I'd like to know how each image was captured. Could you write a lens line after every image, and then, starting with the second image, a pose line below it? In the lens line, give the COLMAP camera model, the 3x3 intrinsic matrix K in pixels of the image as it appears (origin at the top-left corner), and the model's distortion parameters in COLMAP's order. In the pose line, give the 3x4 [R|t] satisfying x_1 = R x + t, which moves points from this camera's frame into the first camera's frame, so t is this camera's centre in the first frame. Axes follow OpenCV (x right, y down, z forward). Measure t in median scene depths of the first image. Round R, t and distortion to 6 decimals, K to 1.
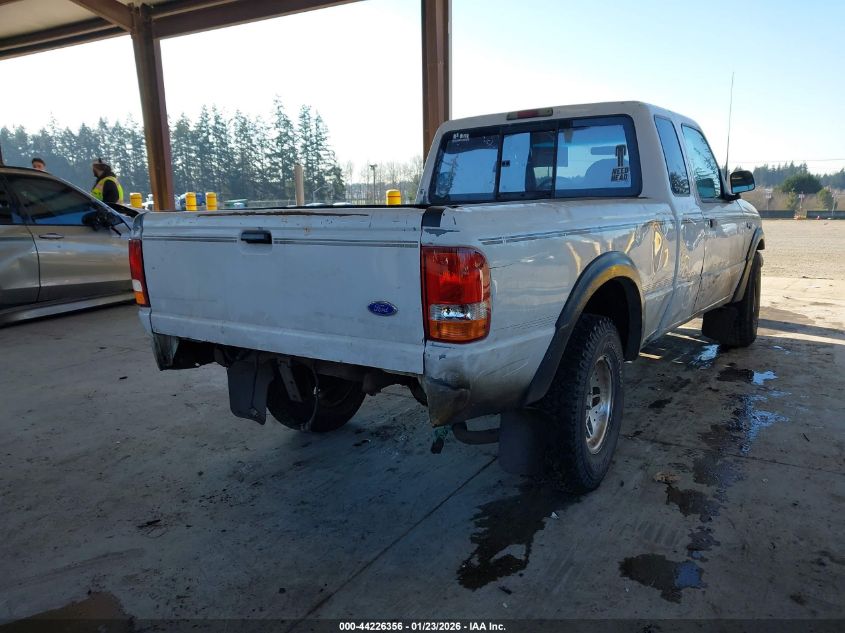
lens RADIAL K [[673.6, 0, 422.5], [0, 673.6, 316.5], [0, 0, 1]] dist [-0.029104, 0.003368]
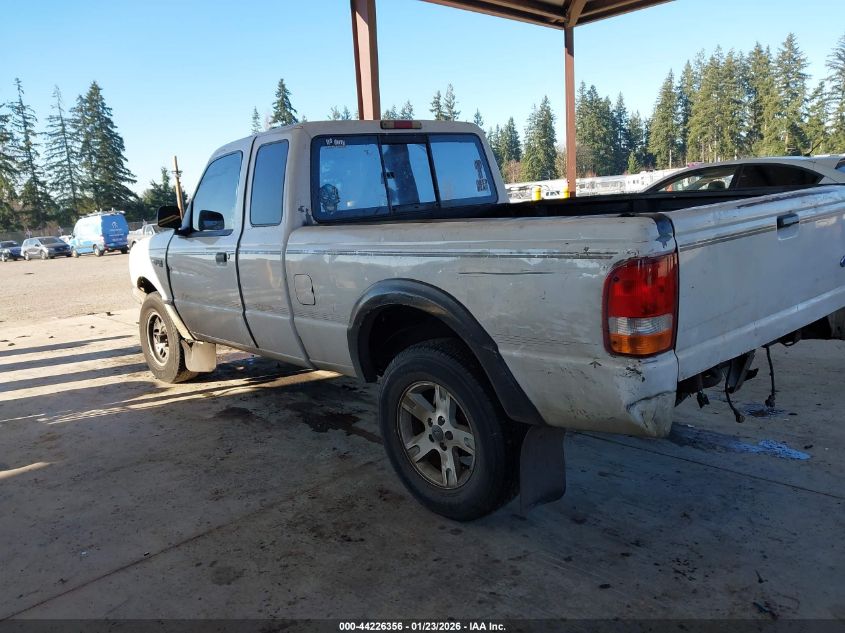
lens RADIAL K [[673.6, 0, 422.5], [0, 673.6, 316.5], [0, 0, 1]] dist [-0.029104, 0.003368]
pose [[0.240868, -0.165653, 0.956317, -1.003266], [0.234716, 0.966022, 0.108216, -0.160711], [-0.941749, 0.198397, 0.271565, 0.934951]]
